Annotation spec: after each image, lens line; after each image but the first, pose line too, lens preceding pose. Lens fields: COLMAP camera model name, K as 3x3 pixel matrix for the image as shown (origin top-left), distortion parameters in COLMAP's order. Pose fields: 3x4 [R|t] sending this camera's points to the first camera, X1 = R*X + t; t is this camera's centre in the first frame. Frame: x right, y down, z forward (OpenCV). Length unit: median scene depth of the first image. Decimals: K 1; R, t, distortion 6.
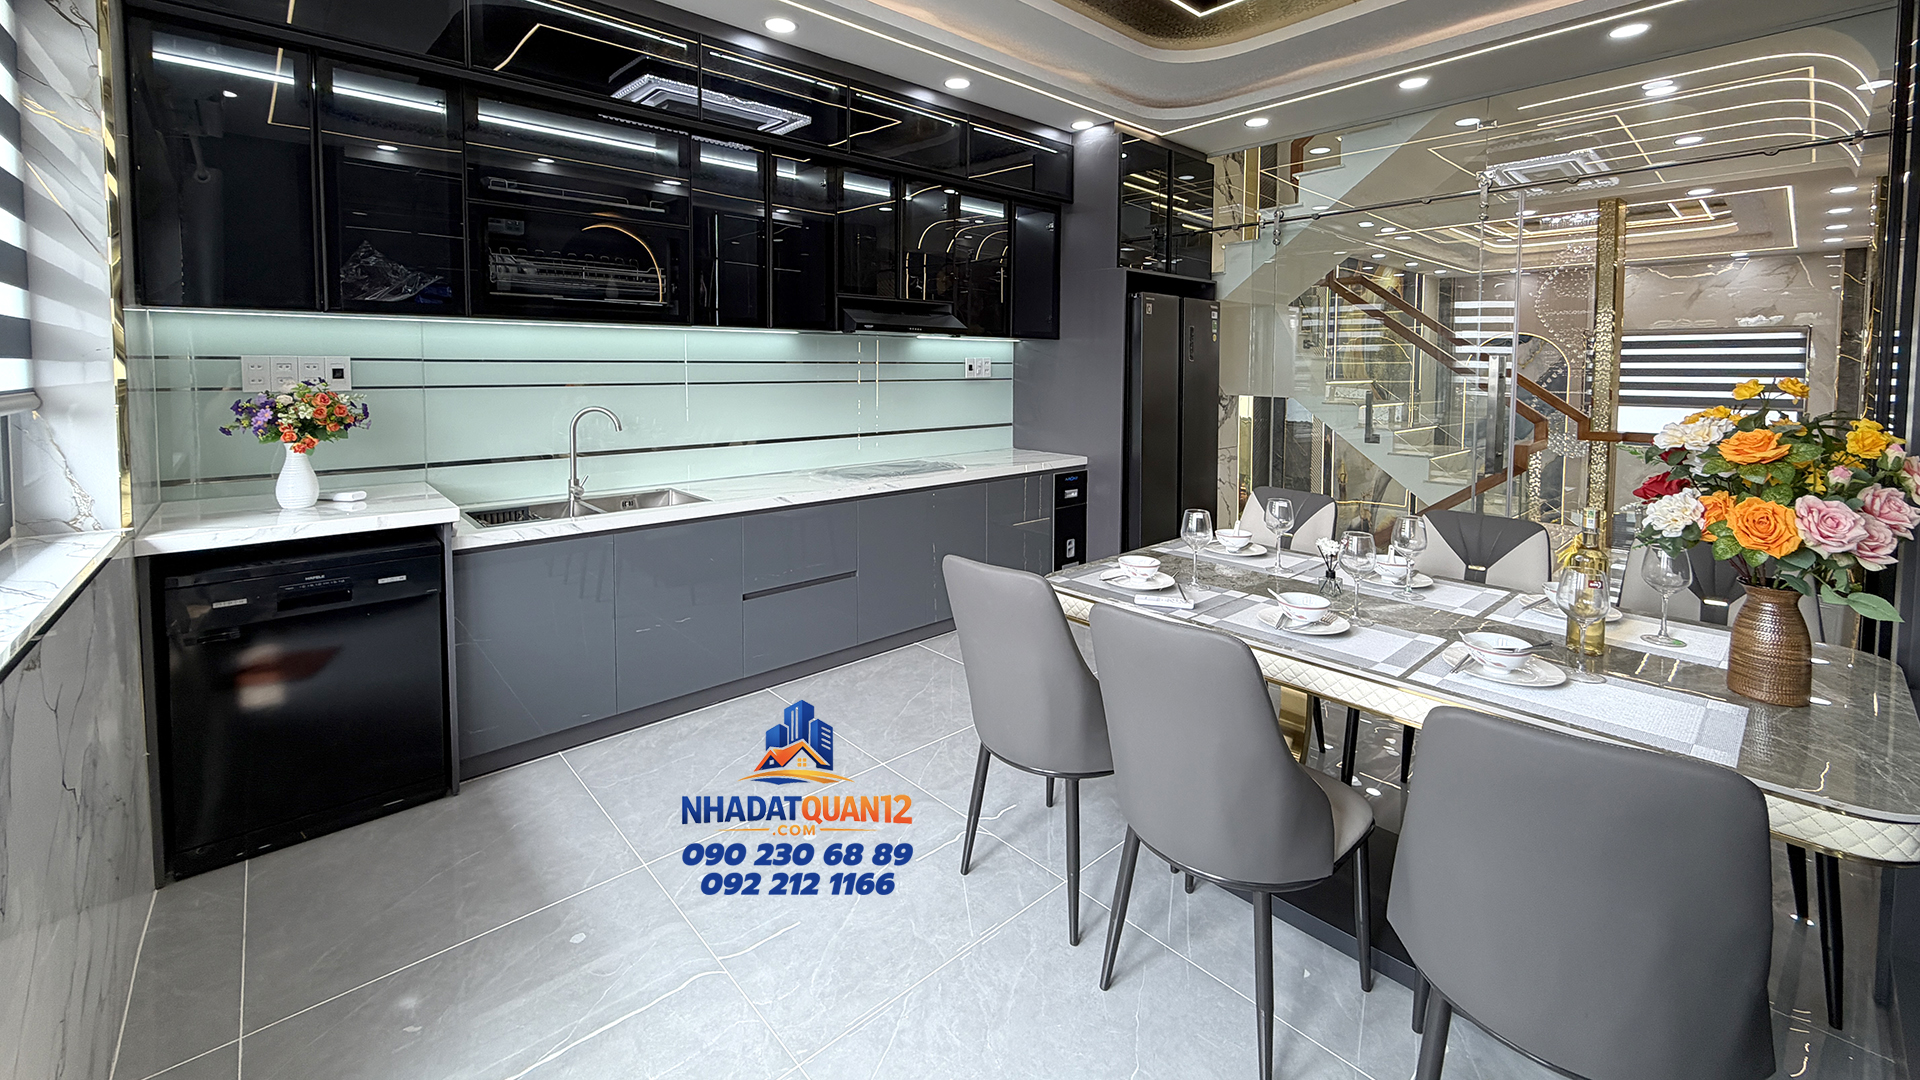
lens RADIAL K [[754.0, 0, 960.0], [0, 754.0, 540.0], [0, 0, 1]] dist [-0.000422, -0.000041]
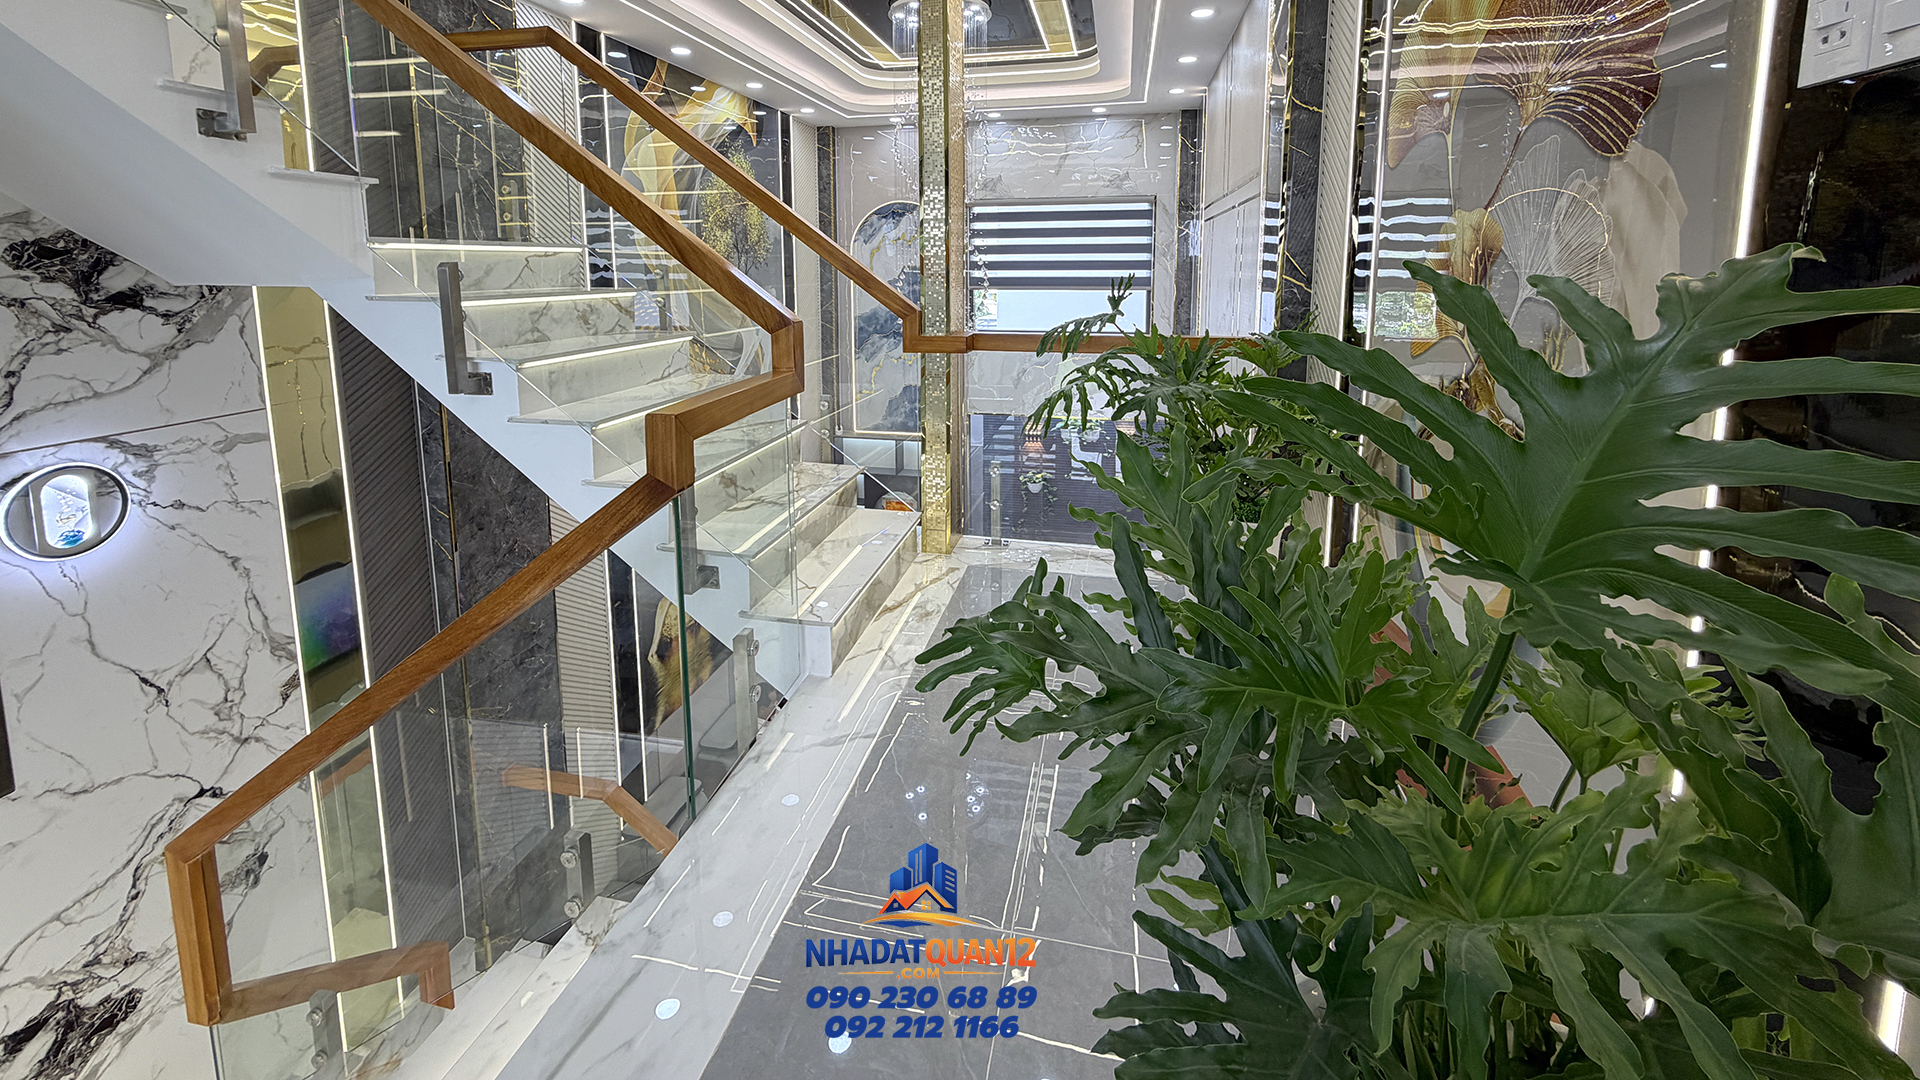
lens RADIAL K [[775.3, 0, 960.0], [0, 775.3, 540.0], [0, 0, 1]] dist [-0.016107, -0.000071]
pose [[0.814612, -0.195093, 0.546210, 0.440844], [0.127189, 0.978897, 0.159950, -0.071716], [-0.565888, -0.060825, 0.822235, 0.428296]]
